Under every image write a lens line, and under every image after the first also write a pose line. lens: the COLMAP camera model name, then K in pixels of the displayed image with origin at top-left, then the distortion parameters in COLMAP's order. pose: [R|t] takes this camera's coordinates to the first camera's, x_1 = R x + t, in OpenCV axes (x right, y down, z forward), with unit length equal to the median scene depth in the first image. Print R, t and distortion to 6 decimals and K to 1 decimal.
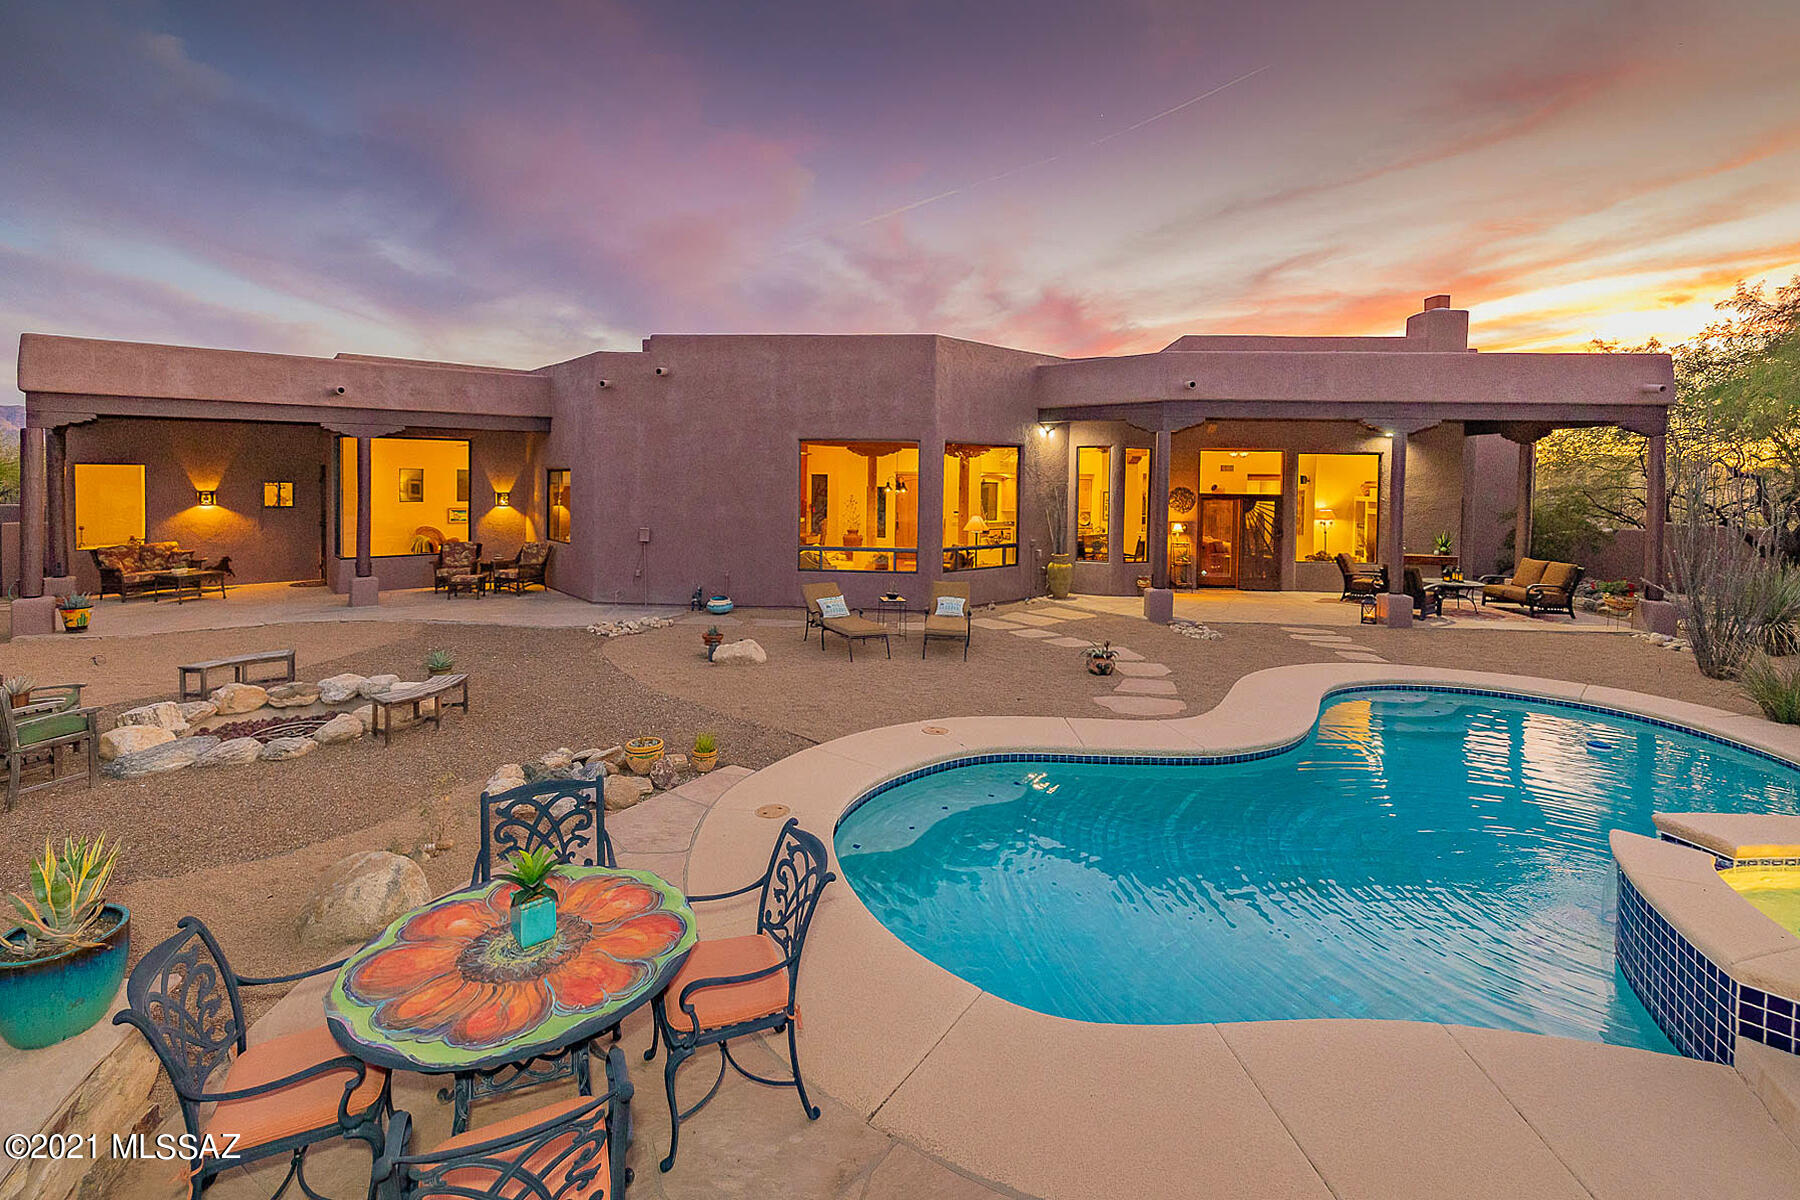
lens RADIAL K [[813.3, 0, 803.0], [0, 813.3, 474.9], [0, 0, 1]] dist [-0.000204, 0.000268]
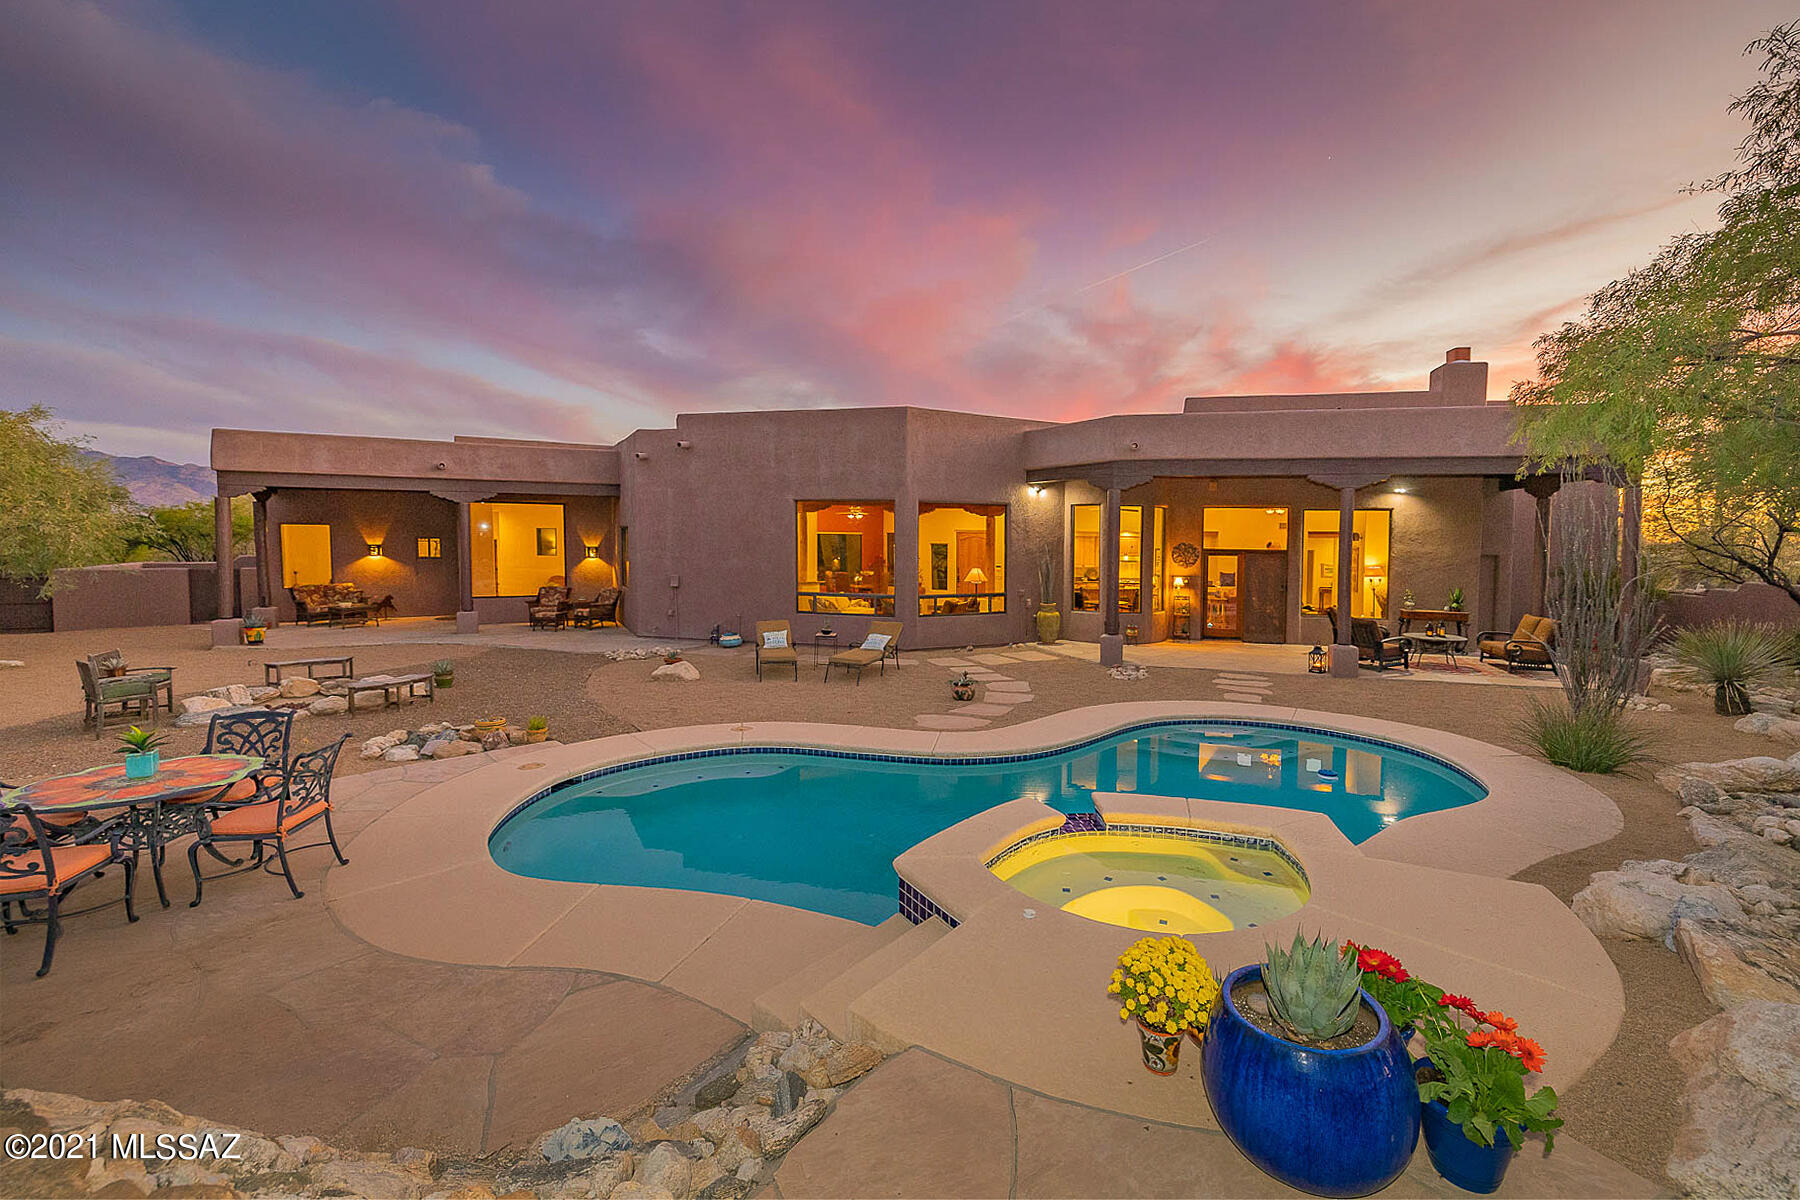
lens RADIAL K [[773.9, 0, 874.7], [0, 773.9, 558.5], [0, 0, 1]] dist [0.001520, -0.000024]
pose [[0.981629, 0.004494, -0.190749, 0.291281], [0.000536, 0.999654, 0.026312, 0.009600], [0.190801, -0.025931, 0.981286, -0.063889]]
